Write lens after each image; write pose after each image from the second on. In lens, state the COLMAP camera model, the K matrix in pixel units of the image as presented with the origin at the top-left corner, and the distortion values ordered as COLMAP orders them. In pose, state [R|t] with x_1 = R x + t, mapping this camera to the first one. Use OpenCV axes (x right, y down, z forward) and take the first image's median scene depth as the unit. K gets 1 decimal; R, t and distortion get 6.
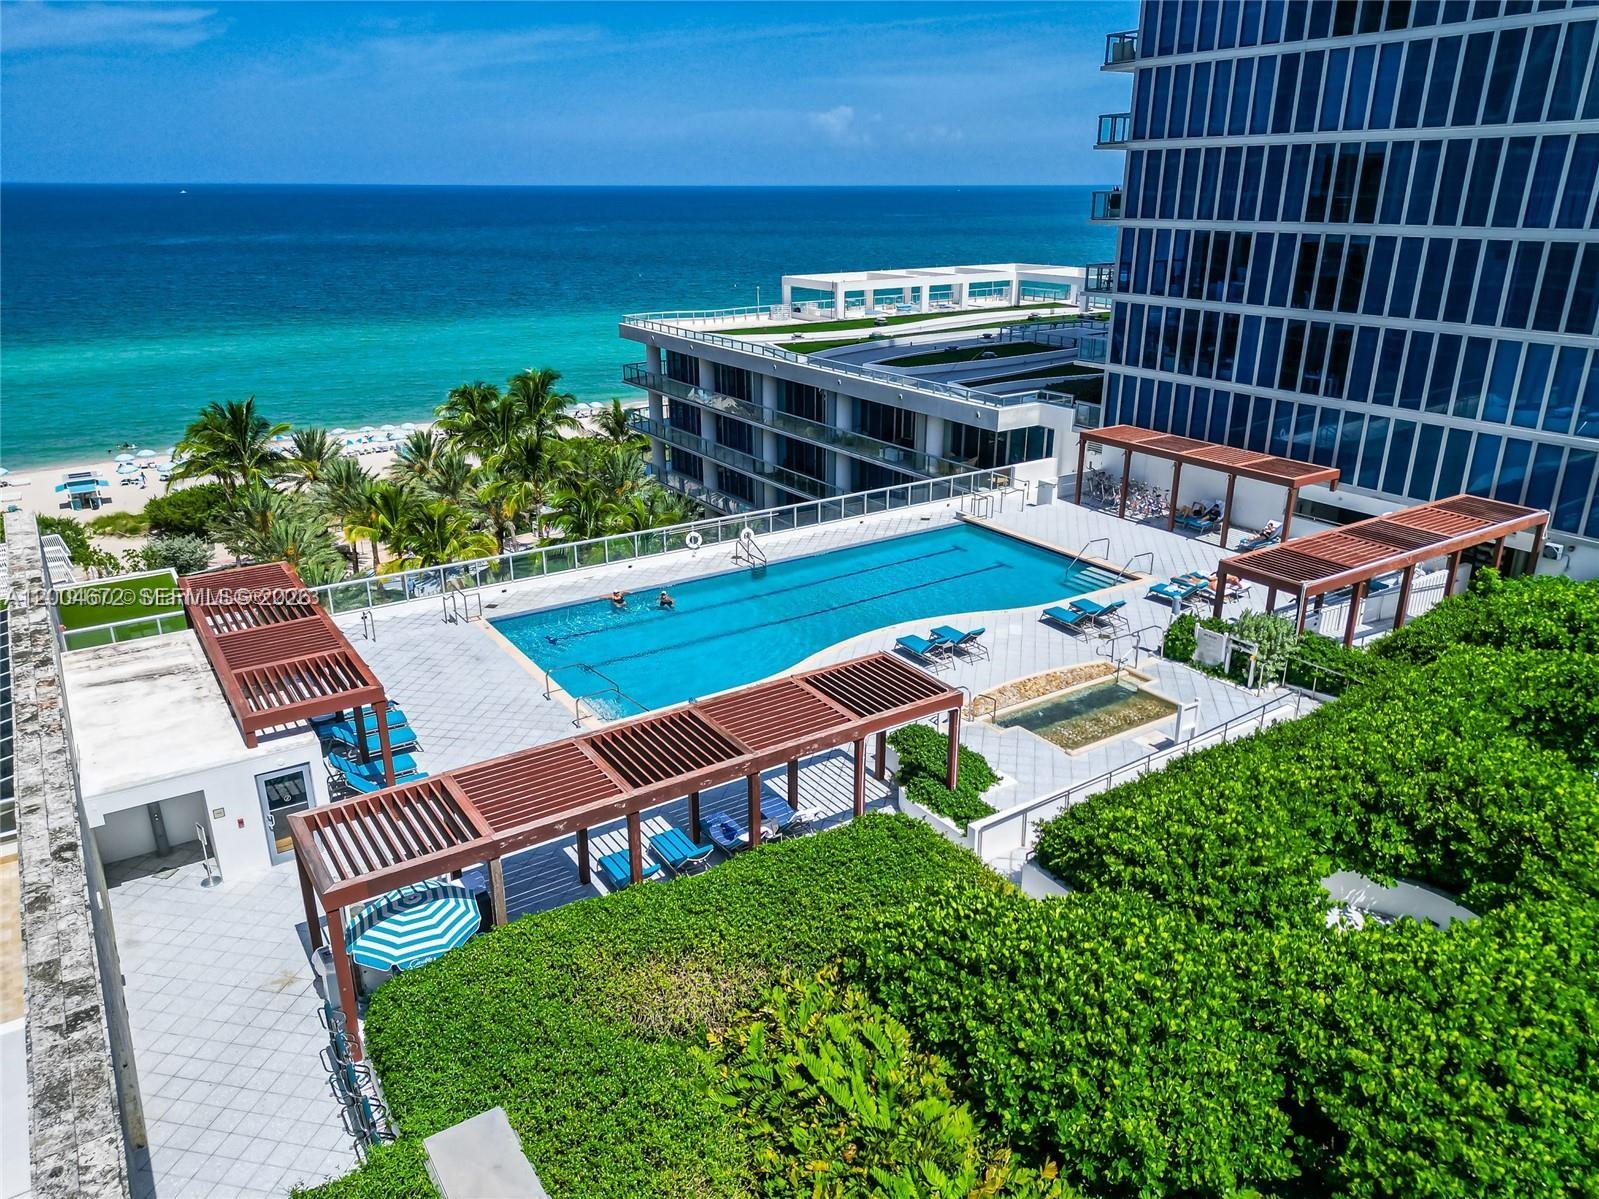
lens RADIAL K [[1126.9, 0, 799.5], [0, 1126.9, 599.5], [0, 0, 1]] dist [0.057189, -0.065194]
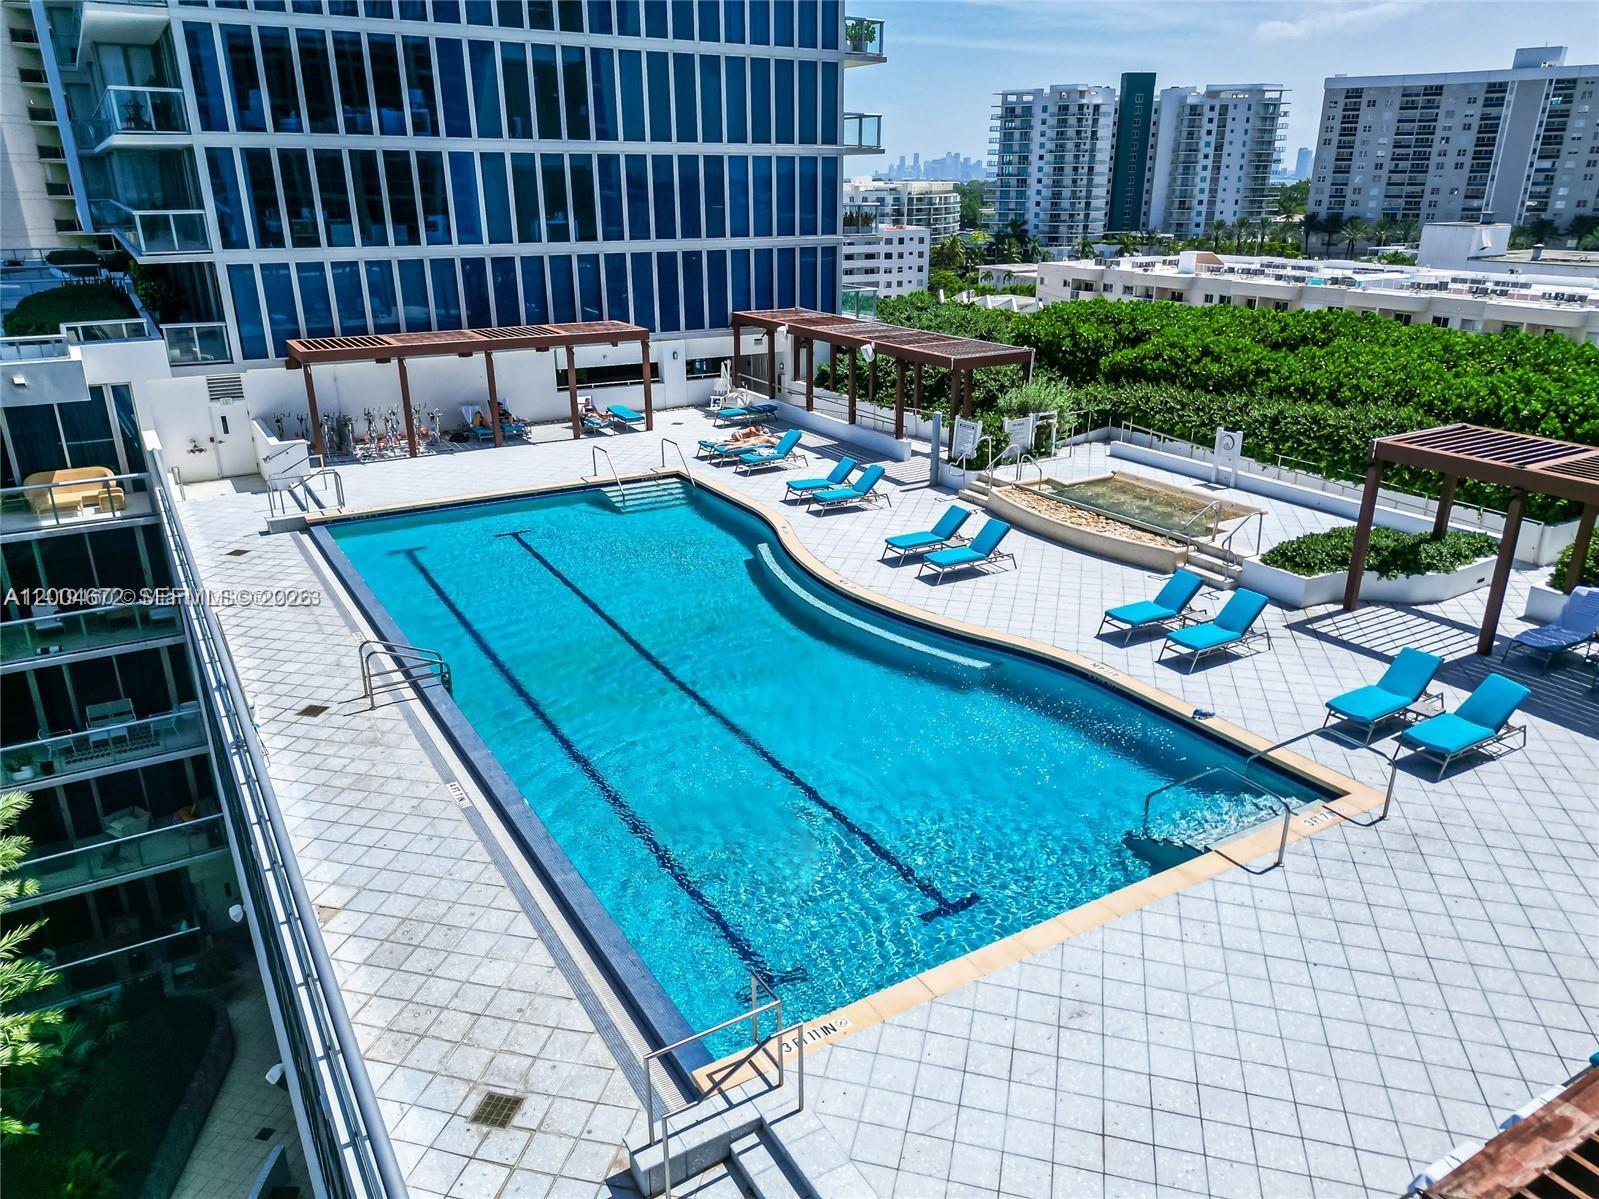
lens RADIAL K [[1126.9, 0, 799.5], [0, 1126.9, 599.5], [0, 0, 1]] dist [0.057189, -0.065194]
pose [[0.046449, -0.347175, 0.936649, -0.408607], [0.342817, 0.886254, 0.311496, -0.137011], [-0.938253, 0.306631, 0.160183, 0.726505]]
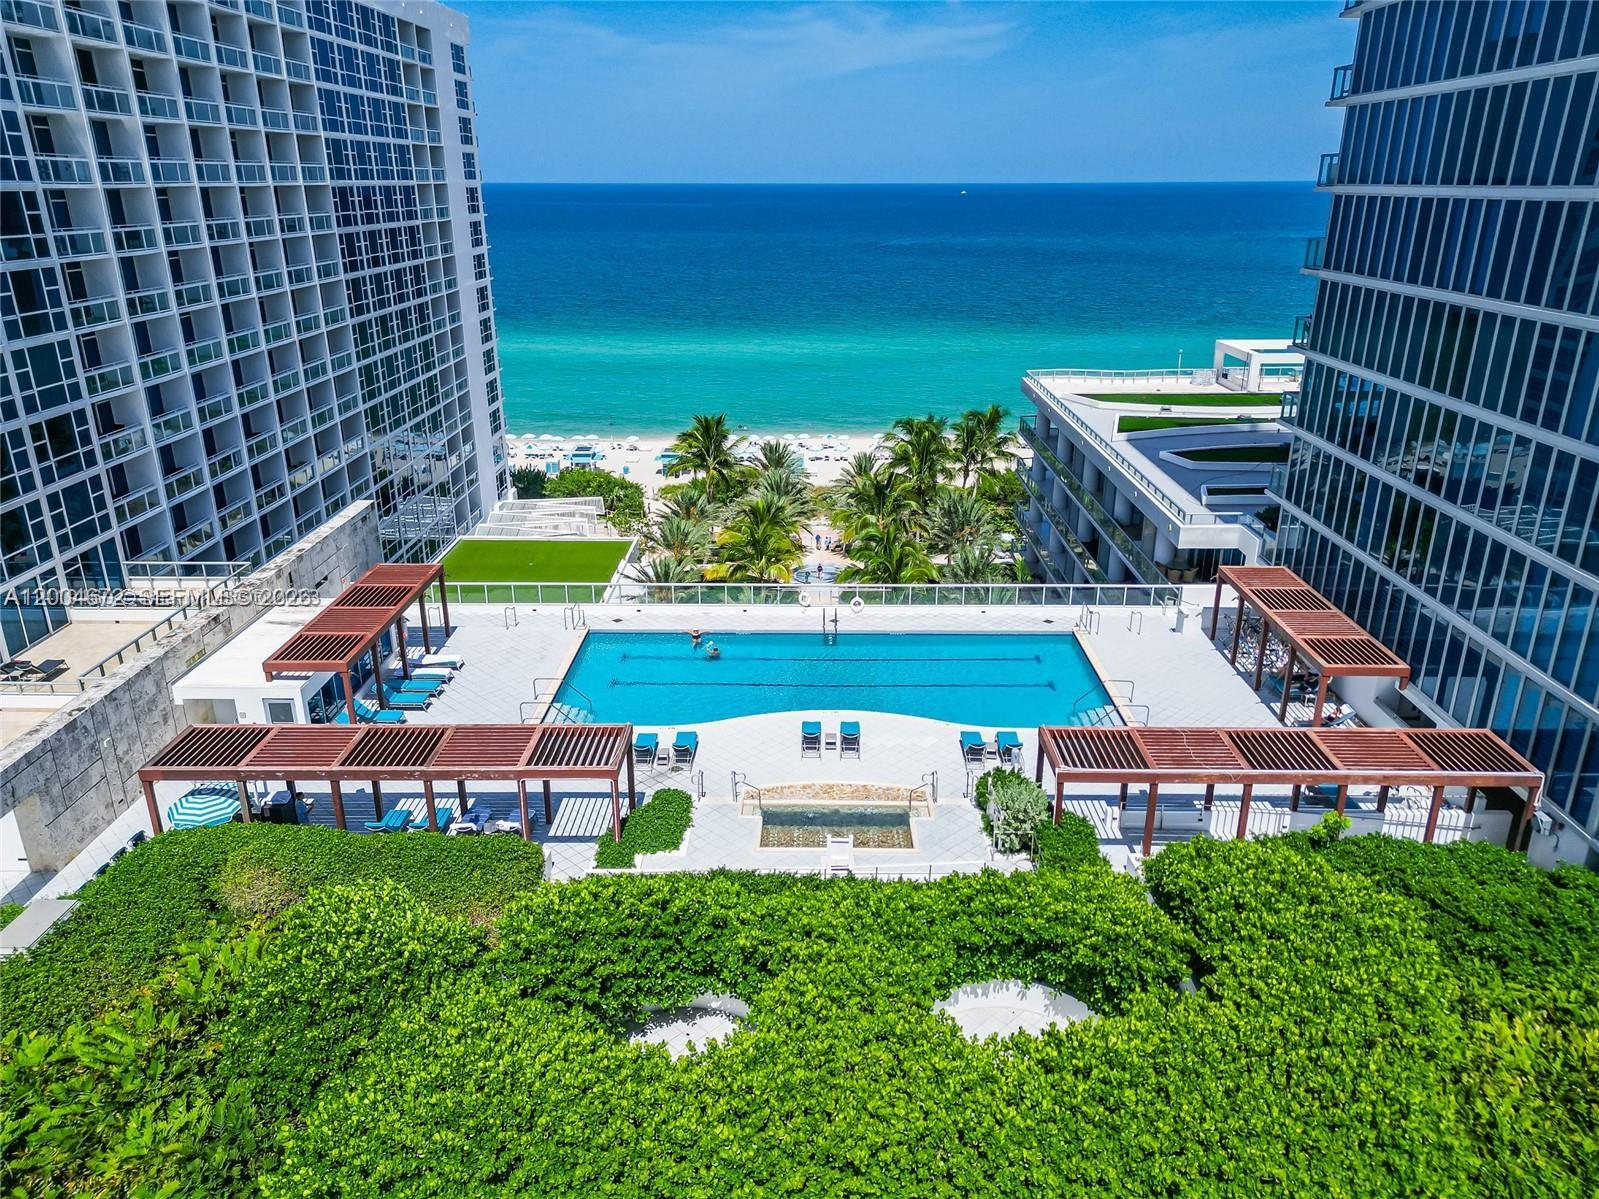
lens RADIAL K [[1126.9, 0, 799.5], [0, 1126.9, 599.5], [0, 0, 1]] dist [0.057189, -0.065194]
pose [[0.824152, 0.195372, -0.531605, 0.500938], [-0.193988, 0.979220, 0.059136, -0.115652], [0.532111, 0.054388, 0.844926, 0.013218]]
